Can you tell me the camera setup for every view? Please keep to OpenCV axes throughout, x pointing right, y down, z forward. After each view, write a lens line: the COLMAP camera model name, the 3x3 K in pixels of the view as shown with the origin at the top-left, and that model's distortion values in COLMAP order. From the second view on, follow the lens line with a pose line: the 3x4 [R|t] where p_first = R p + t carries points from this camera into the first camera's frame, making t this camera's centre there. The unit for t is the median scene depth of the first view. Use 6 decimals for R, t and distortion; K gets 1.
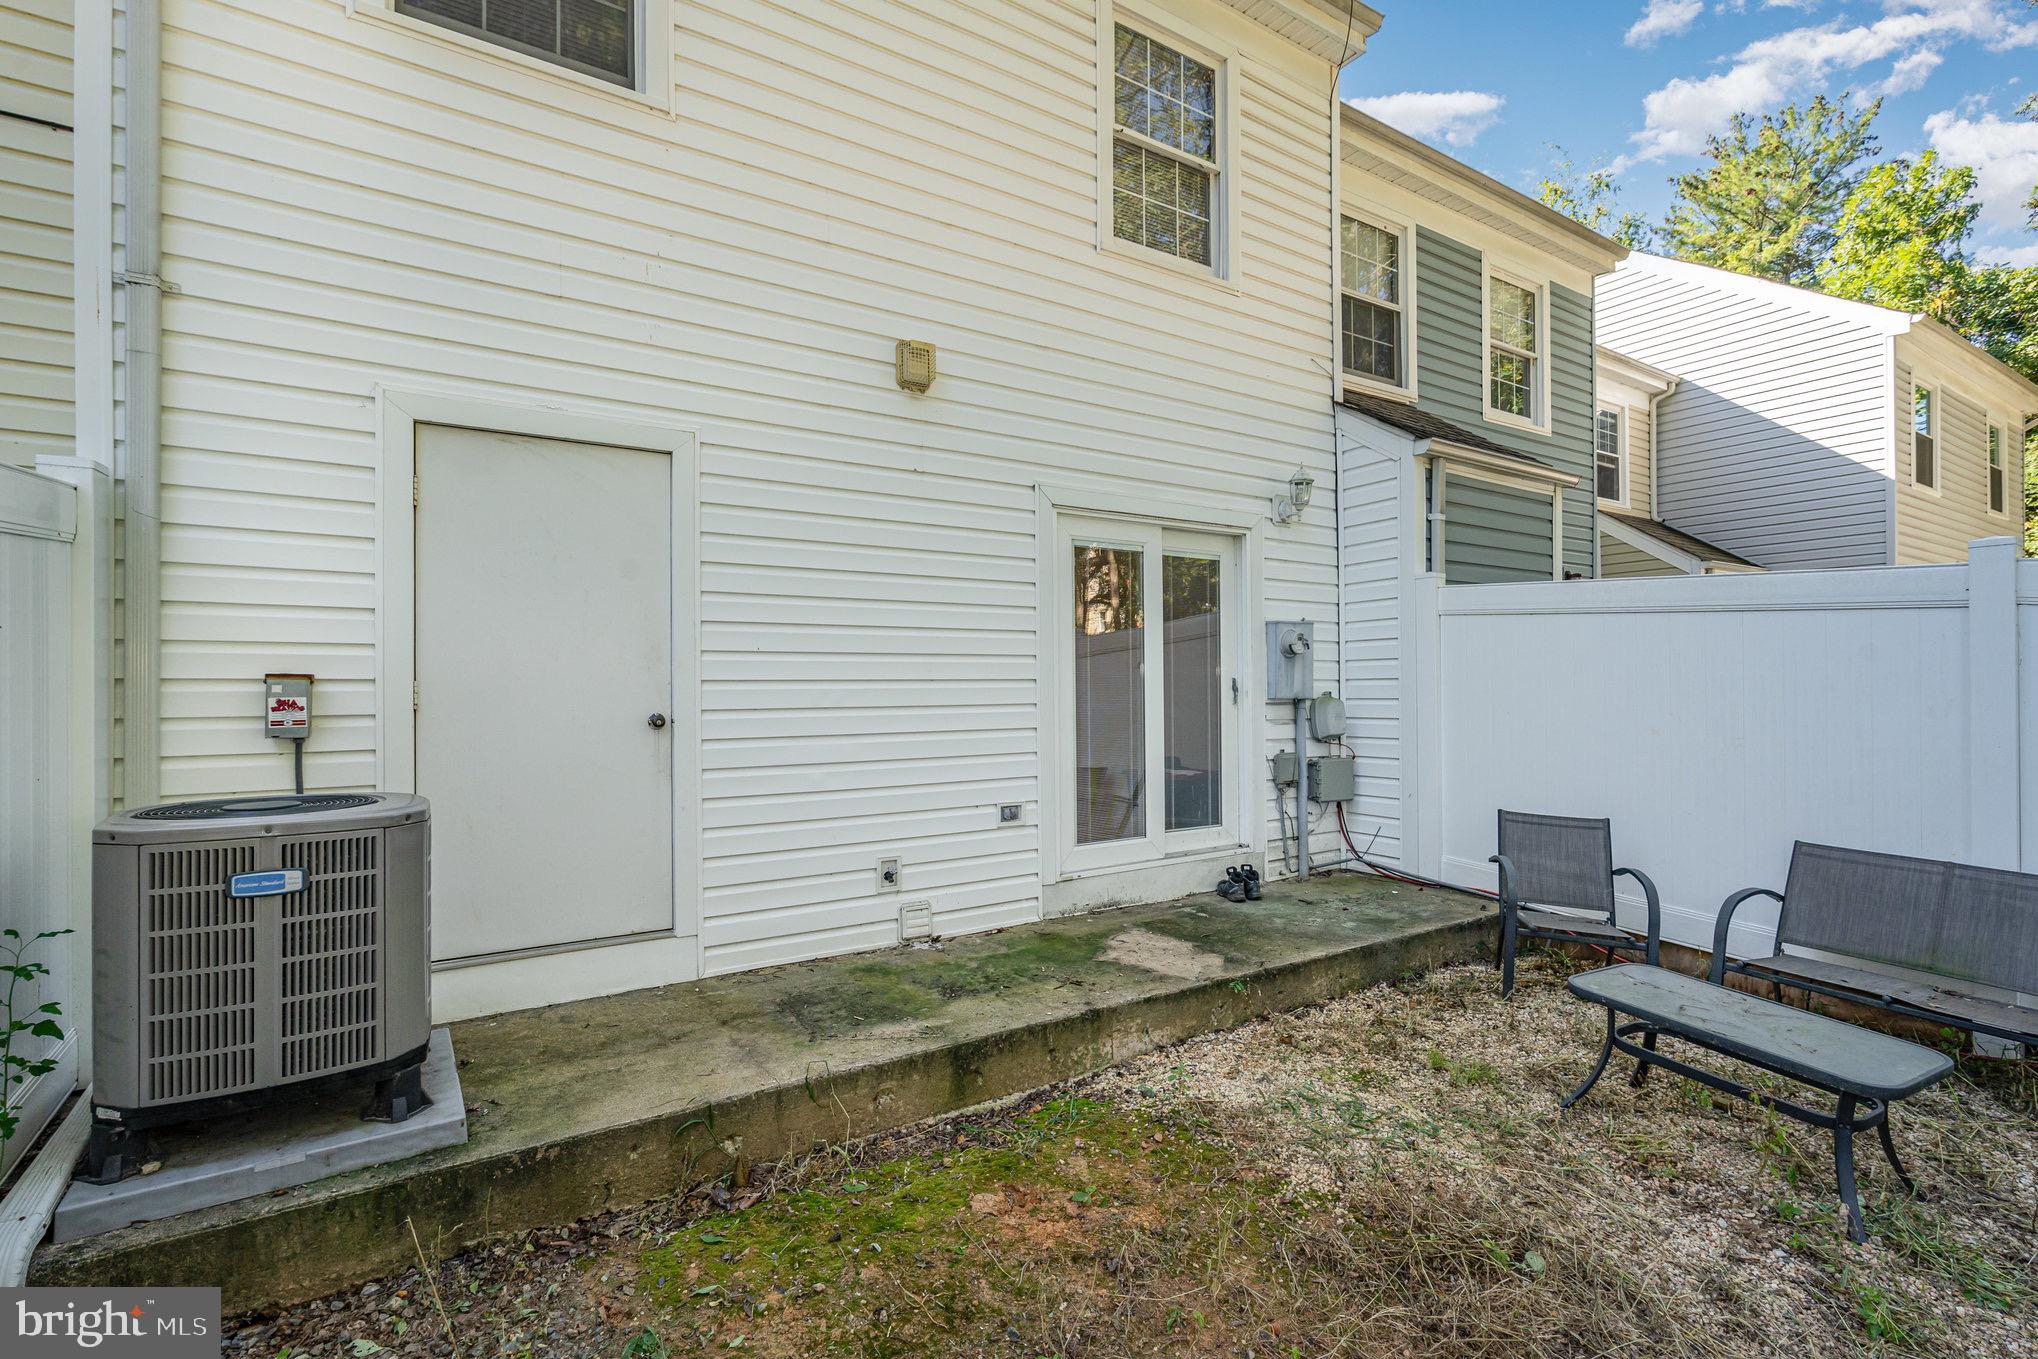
lens RADIAL K [[917.3, 0, 1019.0], [0, 917.3, 679.5], [0, 0, 1]] dist [-0.001246, 0.000047]
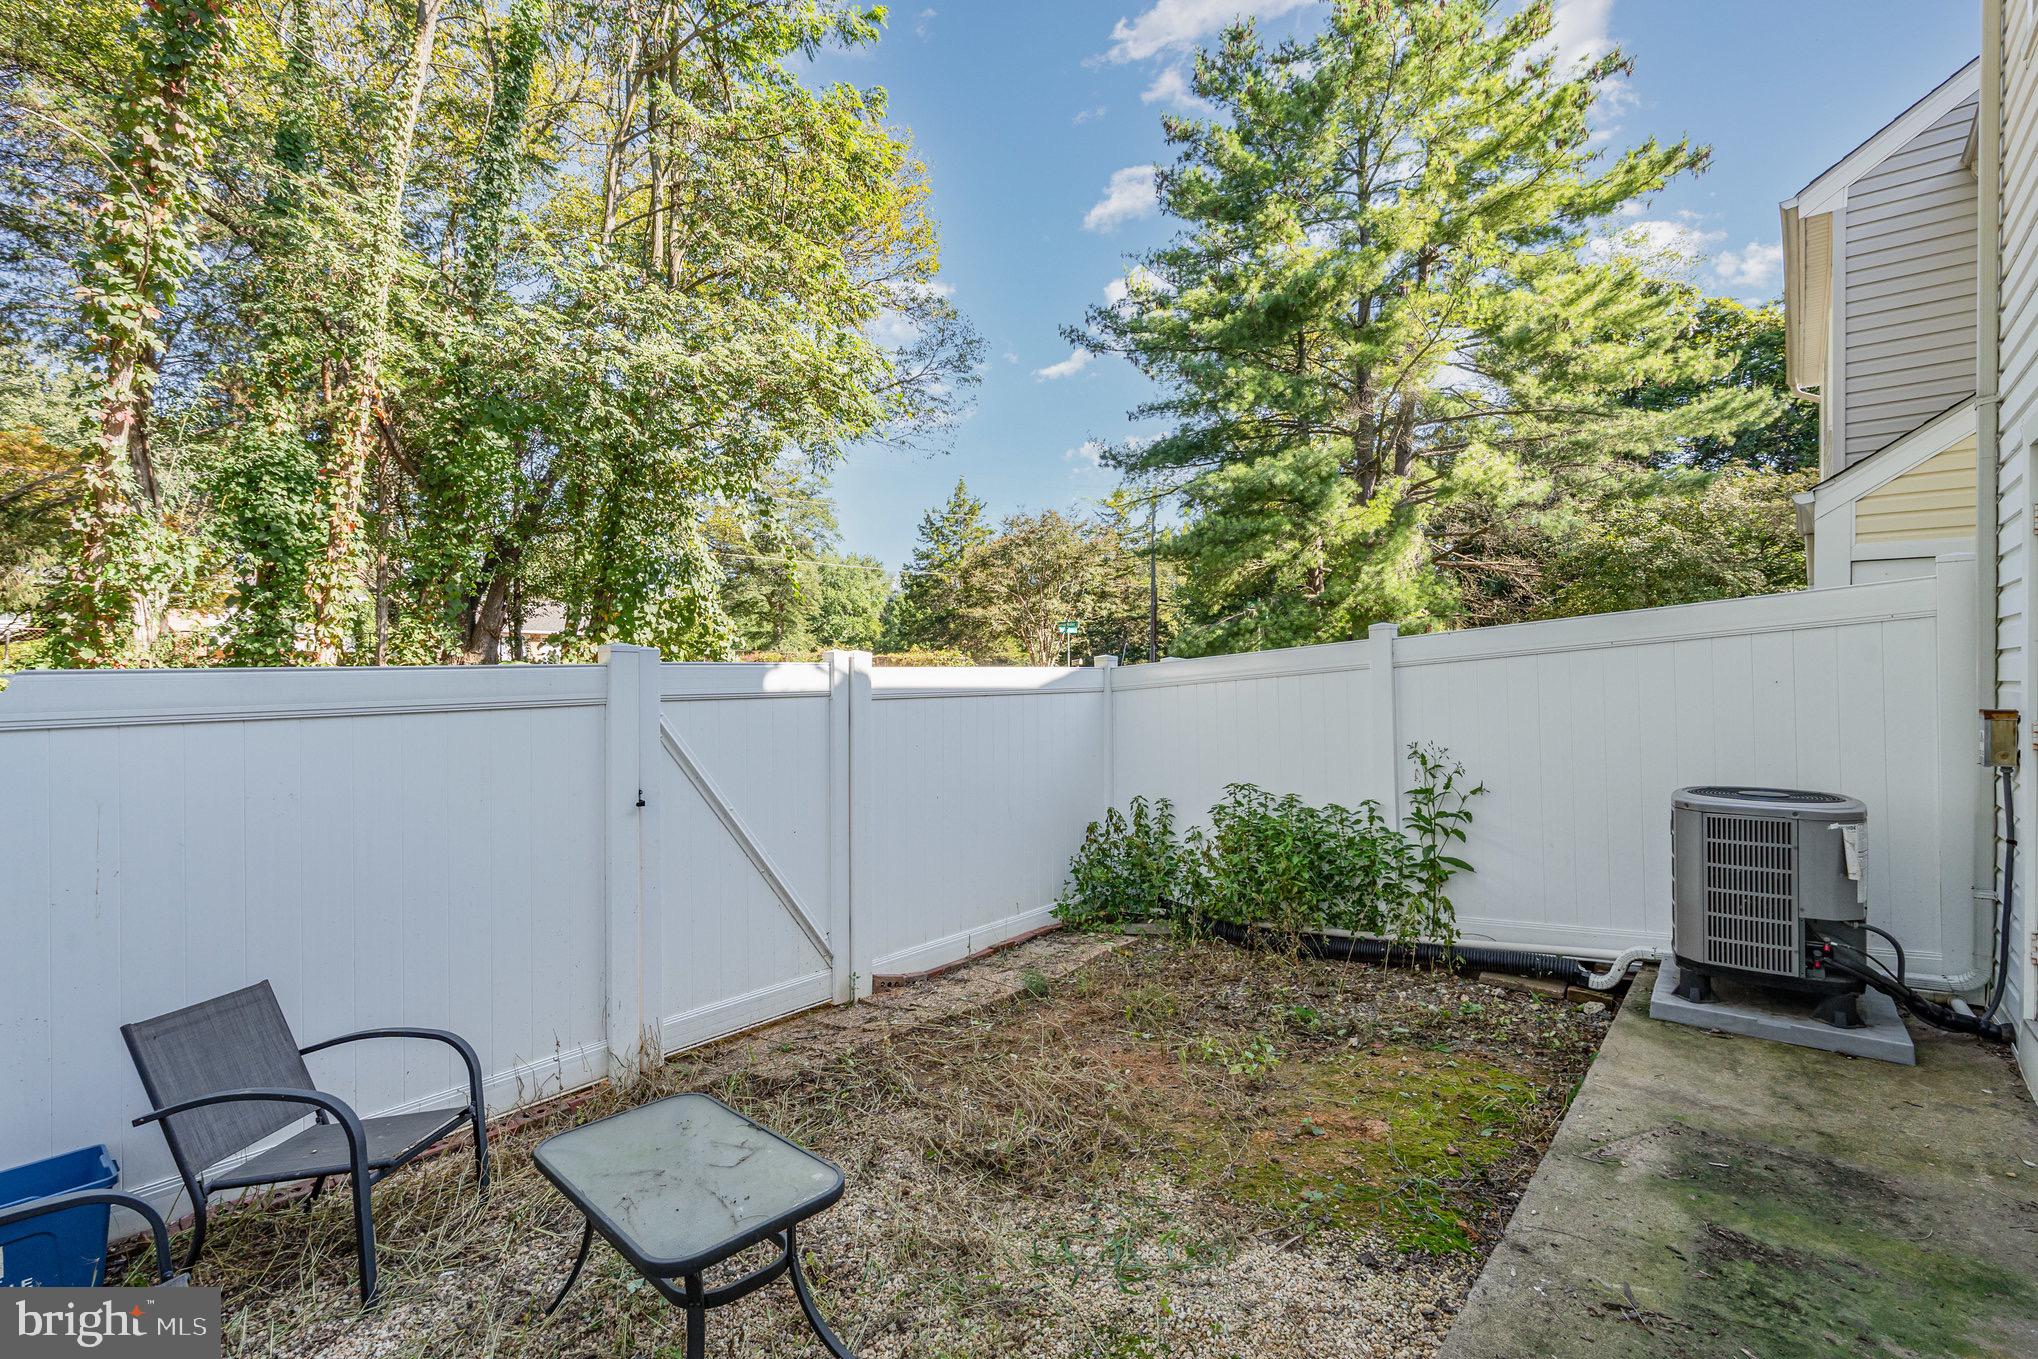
lens RADIAL K [[917.3, 0, 1019.0], [0, 917.3, 679.5], [0, 0, 1]] dist [-0.001246, 0.000047]
pose [[-0.952670, 0.009783, -0.303849, 0.646271], [0.010420, 0.999946, -0.000475, -0.050053], [0.303828, -0.003619, -0.952720, 1.617270]]
